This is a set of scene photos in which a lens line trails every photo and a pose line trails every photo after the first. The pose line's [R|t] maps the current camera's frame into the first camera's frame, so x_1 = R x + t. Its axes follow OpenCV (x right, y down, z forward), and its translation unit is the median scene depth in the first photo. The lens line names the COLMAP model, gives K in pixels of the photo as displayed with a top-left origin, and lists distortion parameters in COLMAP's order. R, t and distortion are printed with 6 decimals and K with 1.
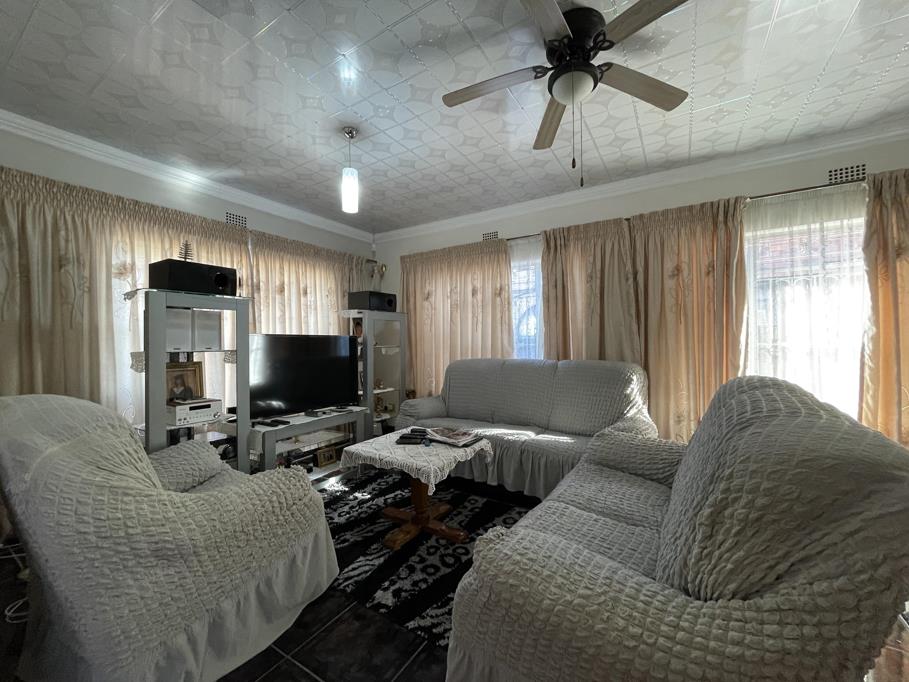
lens RADIAL K [[369.2, 0, 448.9], [0, 369.2, 340.7], [0, 0, 1]] dist [0.000391, -0.000267]
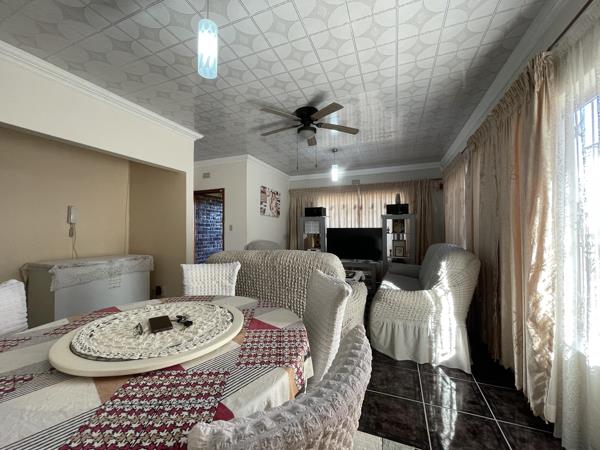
lens RADIAL K [[243.7, 0, 298.3], [0, 243.7, 228.1], [0, 0, 1]] dist [0.000391, -0.000267]
pose [[0.175467, -0.001393, -0.984484, 1.183065], [0.006359, 0.999980, -0.000281, -0.017816], [0.984465, -0.006211, 0.175472, 0.384241]]
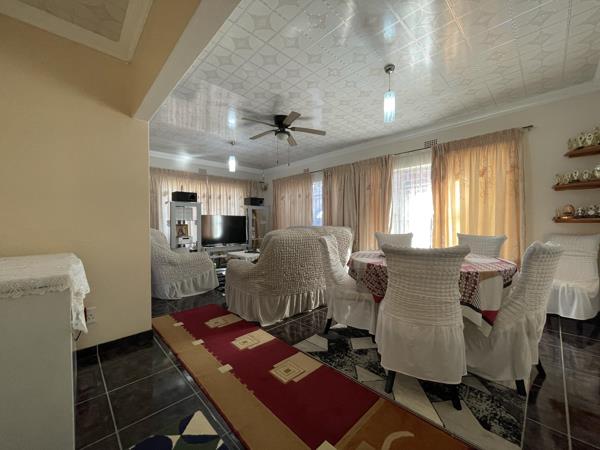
lens RADIAL K [[243.7, 0, 296.8], [0, 243.7, 224.7], [0, 0, 1]] dist [0.000391, -0.000267]
pose [[0.970428, 0.005495, -0.241328, 0.575477], [-0.002165, 0.999899, 0.014060, 0.027536], [0.241381, -0.013121, 0.970342, -0.604679]]
